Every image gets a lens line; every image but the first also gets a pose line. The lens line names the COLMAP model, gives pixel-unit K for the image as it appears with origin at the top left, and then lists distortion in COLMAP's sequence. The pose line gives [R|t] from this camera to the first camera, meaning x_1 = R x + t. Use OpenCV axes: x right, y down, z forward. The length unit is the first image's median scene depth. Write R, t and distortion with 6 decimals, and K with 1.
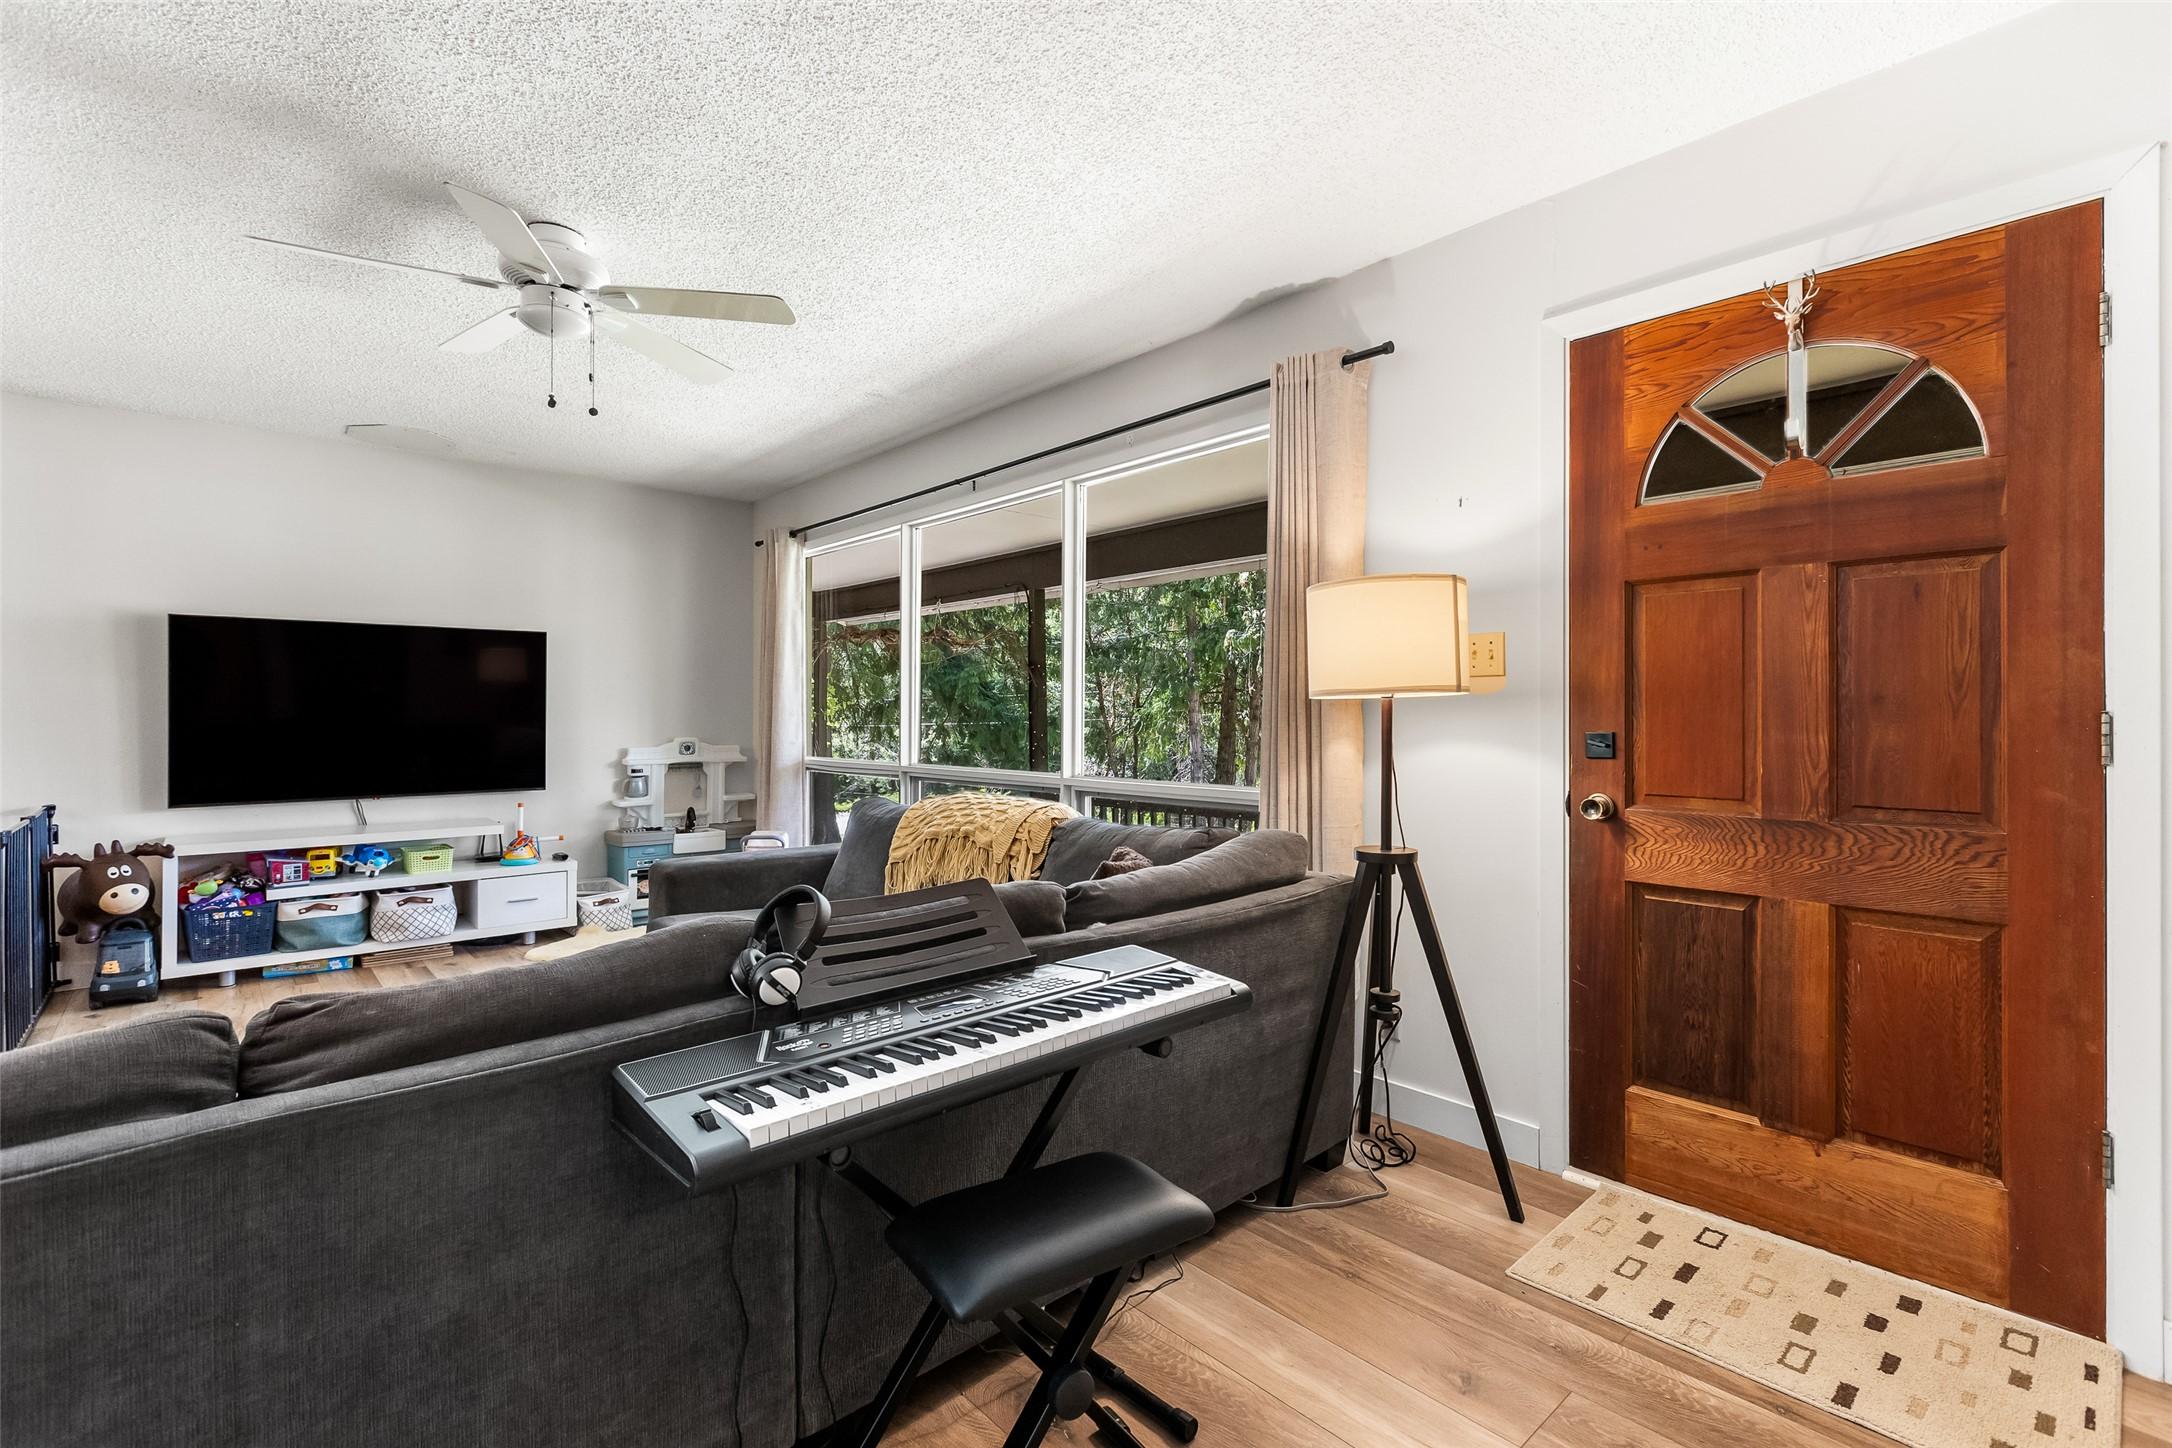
lens RADIAL K [[985.0, 0, 1092.7], [0, 985.0, 710.5], [0, 0, 1]] dist [-0.005059, -0.000042]
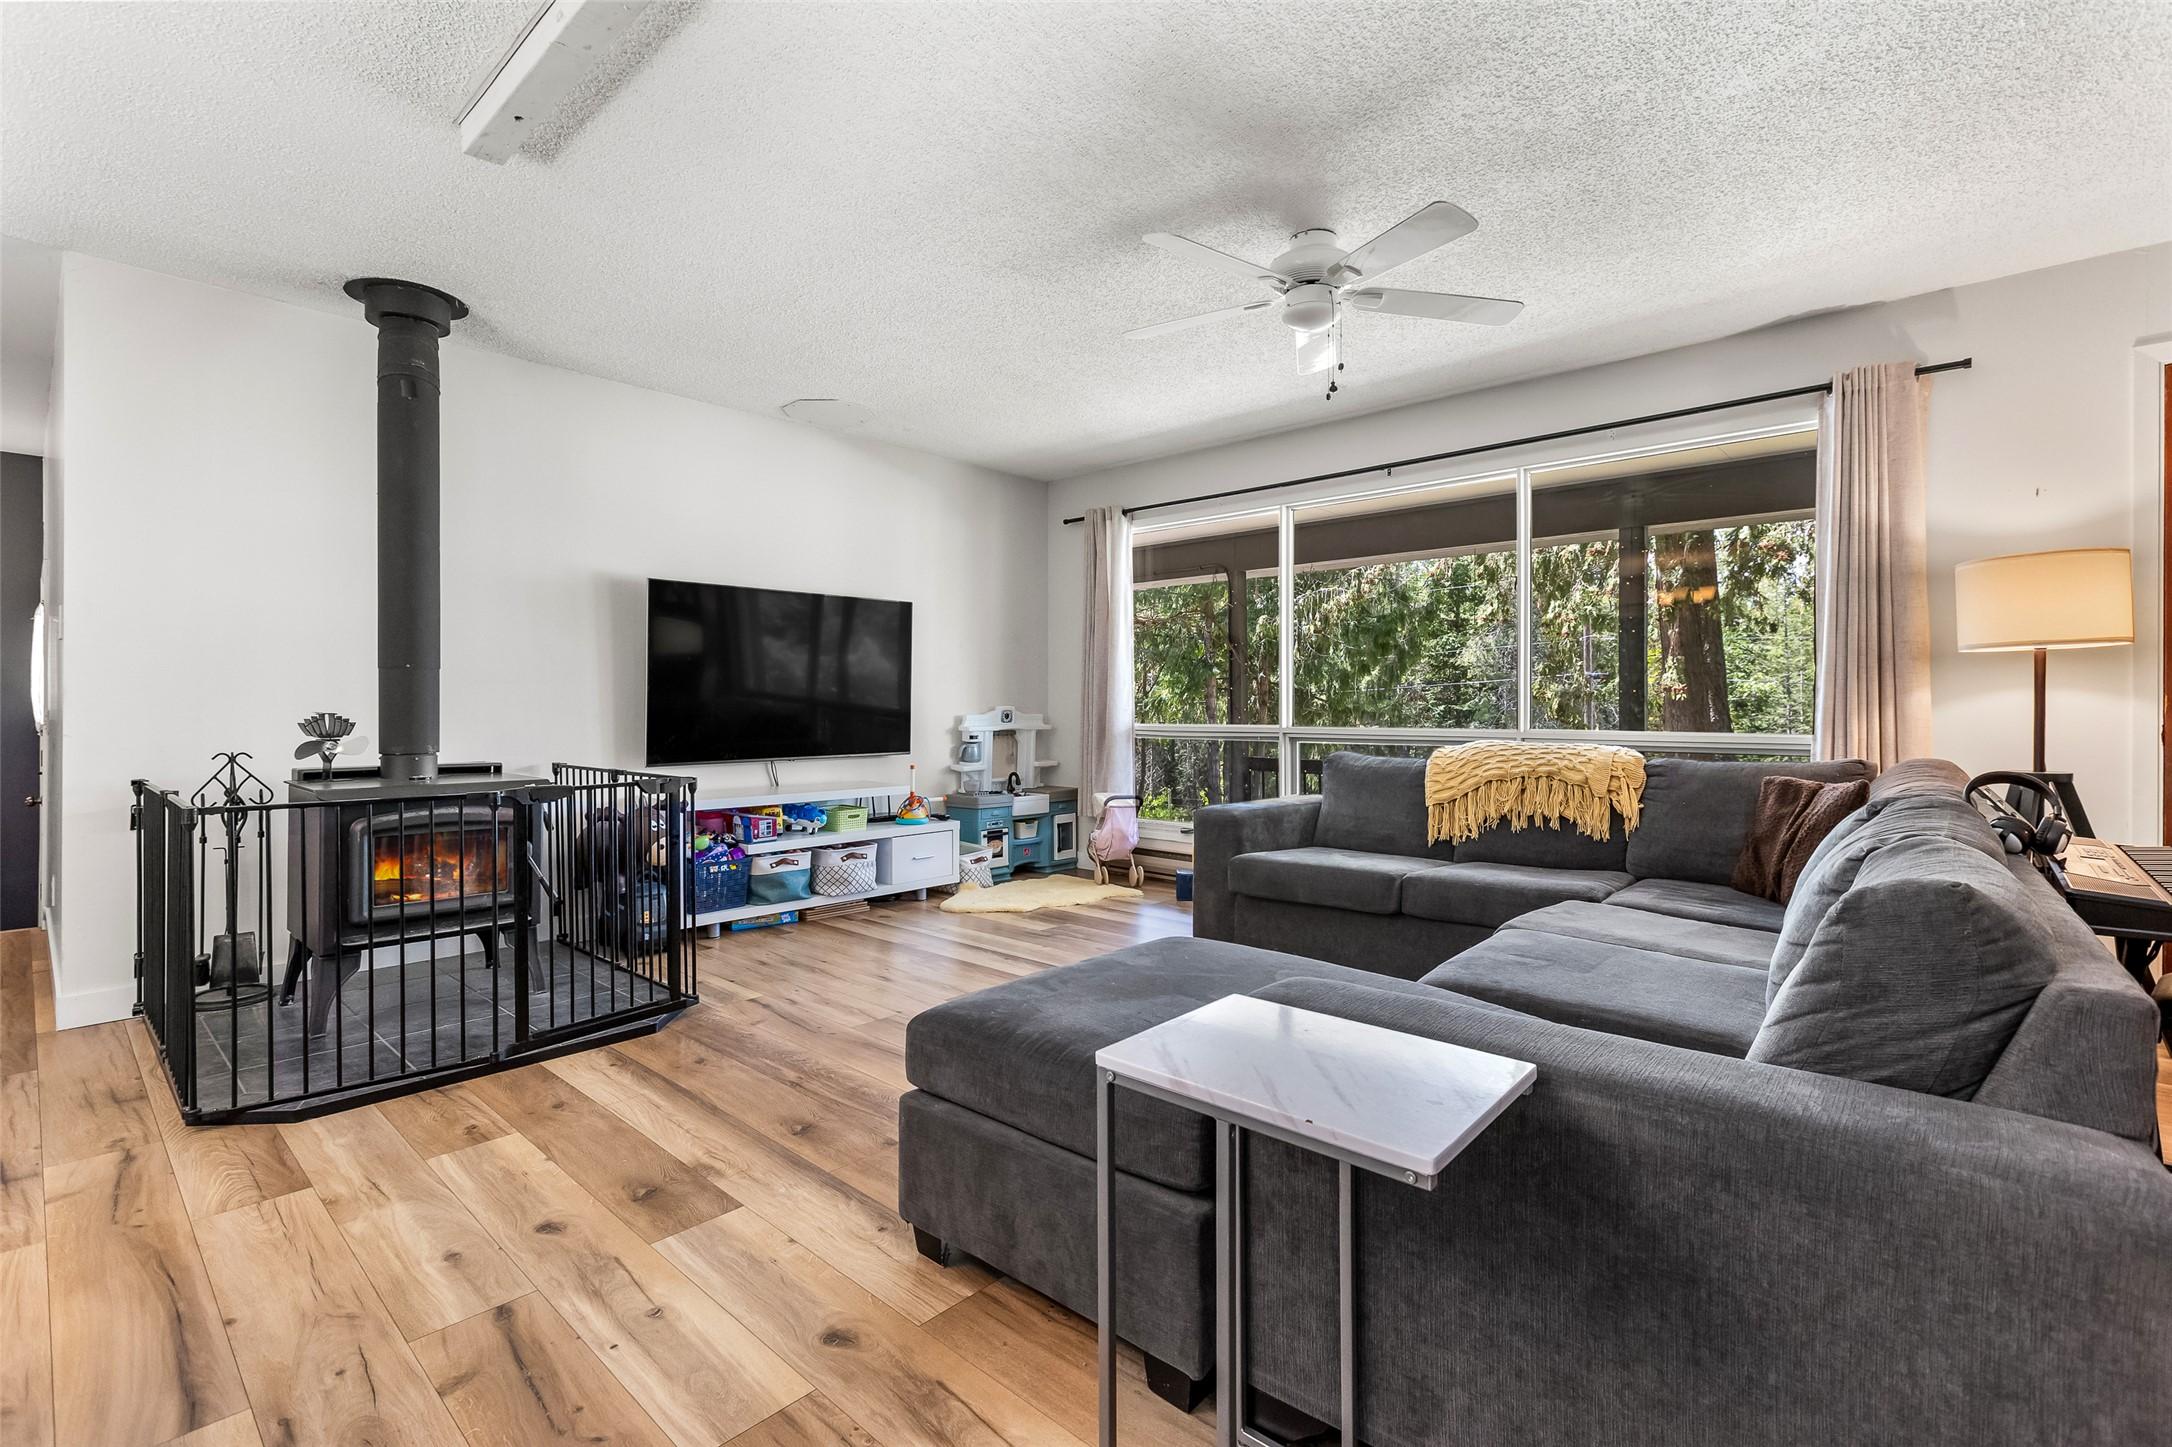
lens RADIAL K [[985.0, 0, 1087.1], [0, 985.0, 708.8], [0, 0, 1]] dist [-0.005059, -0.000042]
pose [[0.995965, -0.000344, 0.089746, -0.542858], [-0.000316, 0.999973, 0.007339, 0.029066], [-0.089746, -0.007338, 0.995938, -0.065081]]
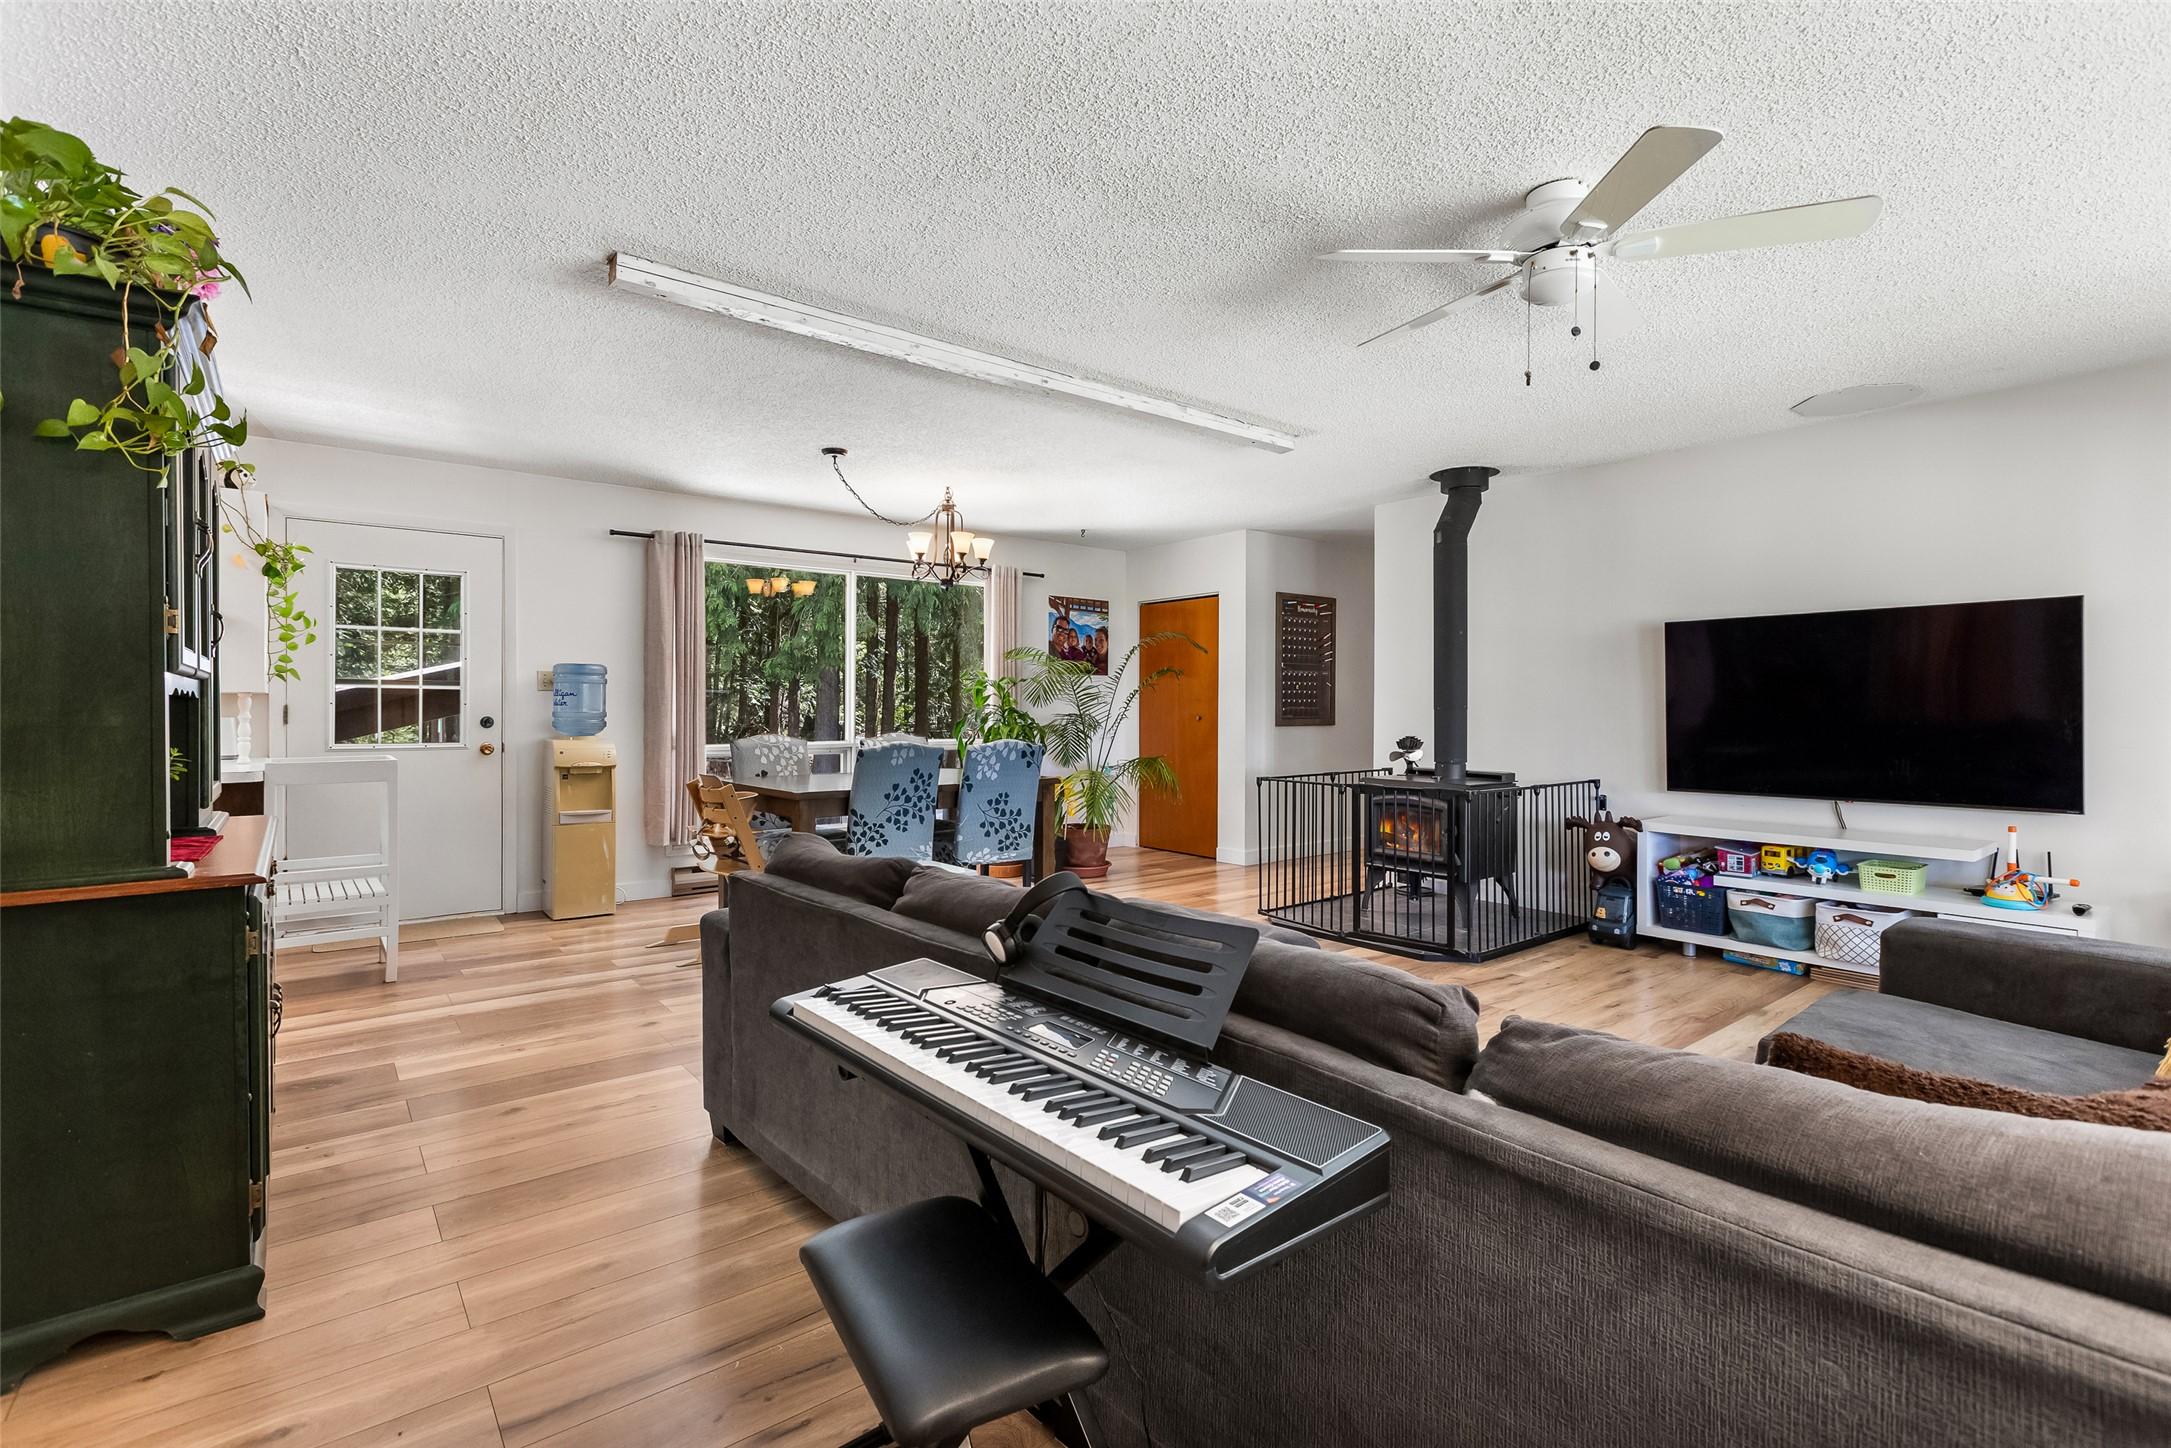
lens RADIAL K [[984.5, 0, 1072.0], [0, 984.5, 704.6], [0, 0, 1]] dist [-0.005059, -0.000042]
pose [[-0.076321, -0.003827, -0.997076, 0.252380], [0.001667, 0.999991, -0.003966, 0.001712], [0.997082, -0.001965, -0.076314, 0.367594]]
